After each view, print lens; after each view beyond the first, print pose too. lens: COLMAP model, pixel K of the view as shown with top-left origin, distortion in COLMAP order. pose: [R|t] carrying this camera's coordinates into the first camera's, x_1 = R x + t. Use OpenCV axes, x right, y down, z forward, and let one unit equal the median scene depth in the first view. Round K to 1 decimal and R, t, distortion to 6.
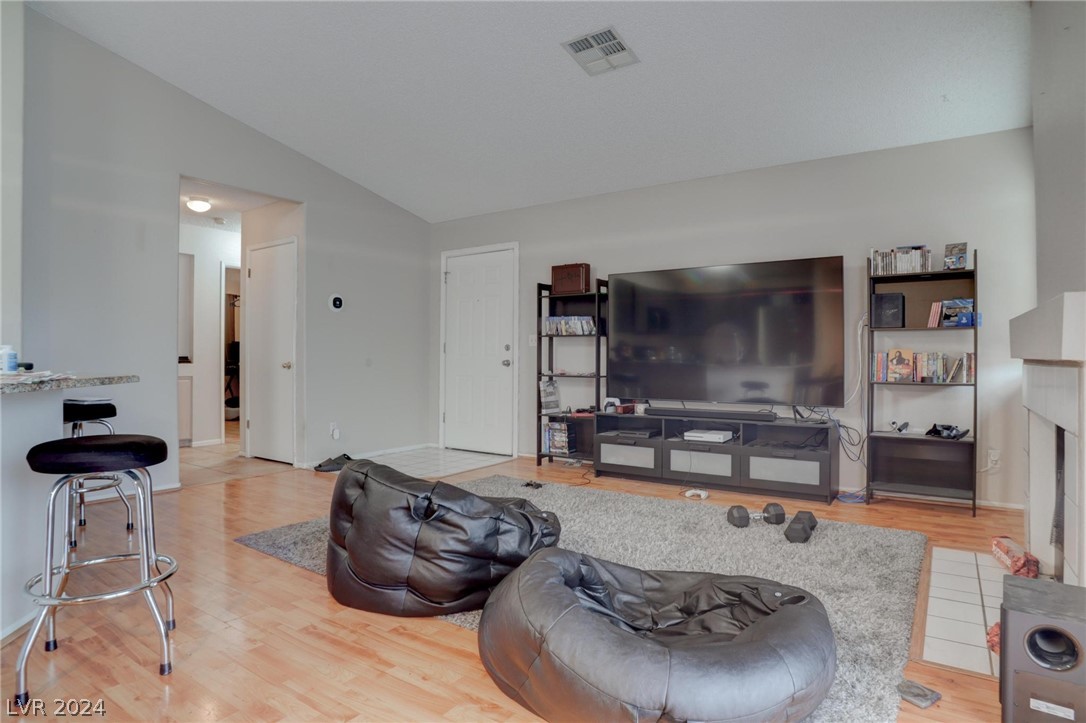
lens RADIAL K [[605.5, 0, 561.0], [0, 605.5, 350.9], [0, 0, 1]] dist [-0.082701, 0.028823]
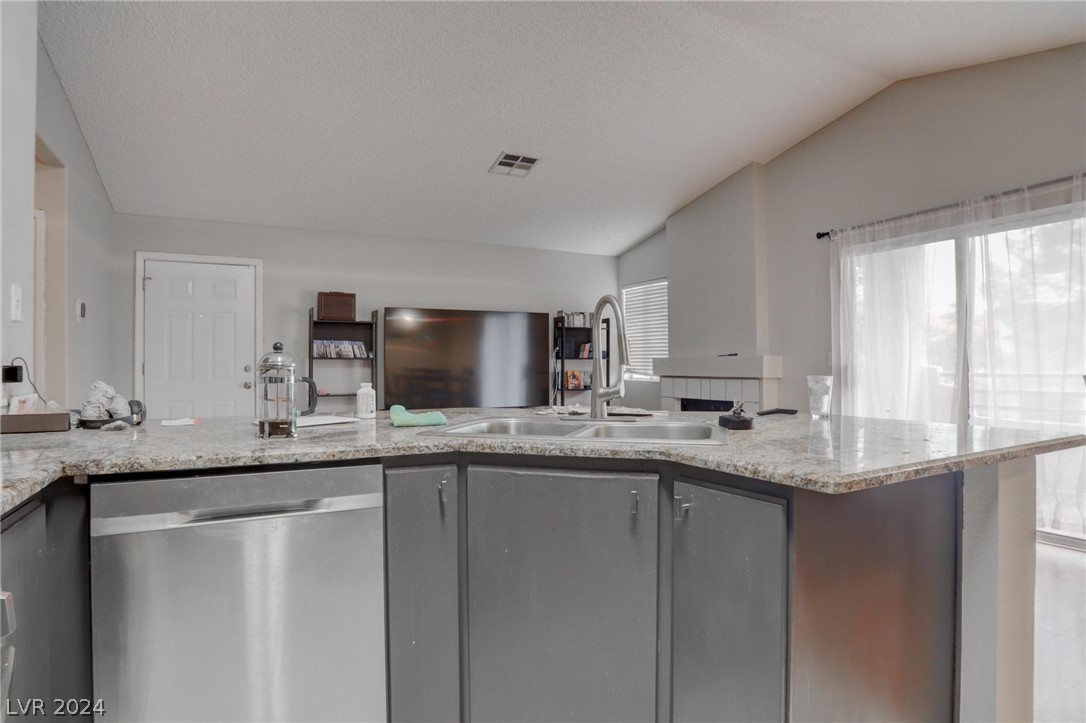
lens RADIAL K [[605.5, 0, 544.3], [0, 605.5, 358.7], [0, 0, 1]] dist [-0.082701, 0.028823]
pose [[0.485761, 0.007710, 0.874058, -0.746293], [-0.001873, 0.999968, -0.007780, -0.016602], [-0.874090, 0.002142, 0.485760, 0.155602]]
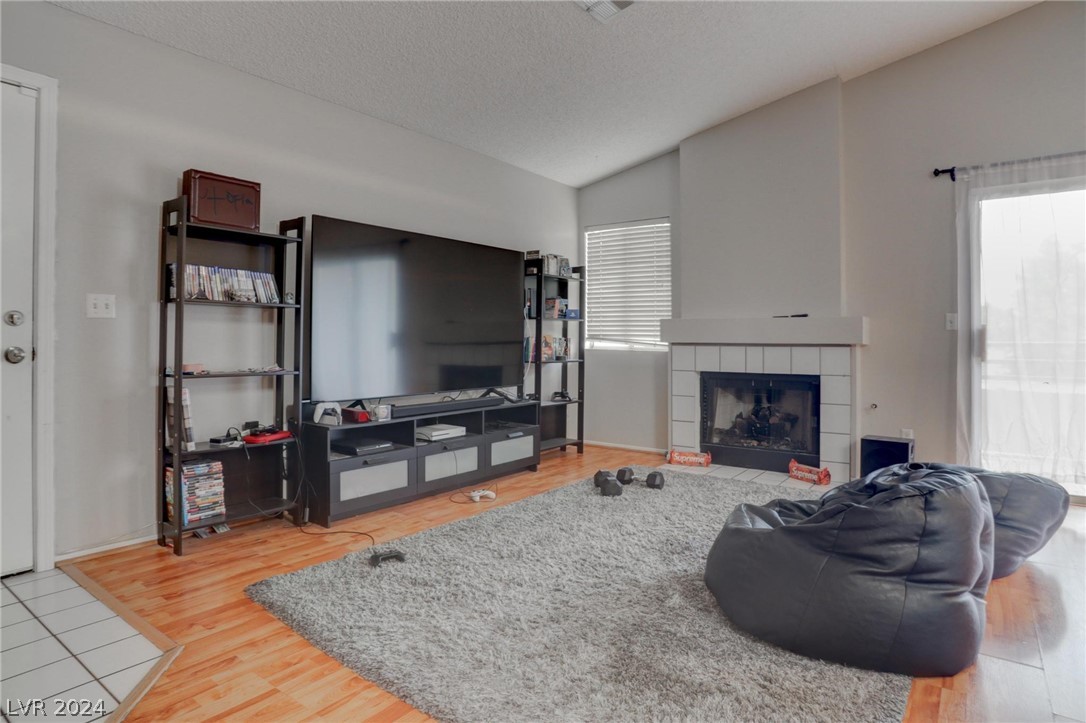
lens RADIAL K [[605.5, 0, 554.7], [0, 605.5, 345.2], [0, 0, 1]] dist [-0.082701, 0.028823]
pose [[0.054220, -0.007831, 0.998498, -0.515380], [-0.012985, 0.999879, 0.008547, 0.005586], [-0.998445, -0.013429, 0.054112, 0.667375]]
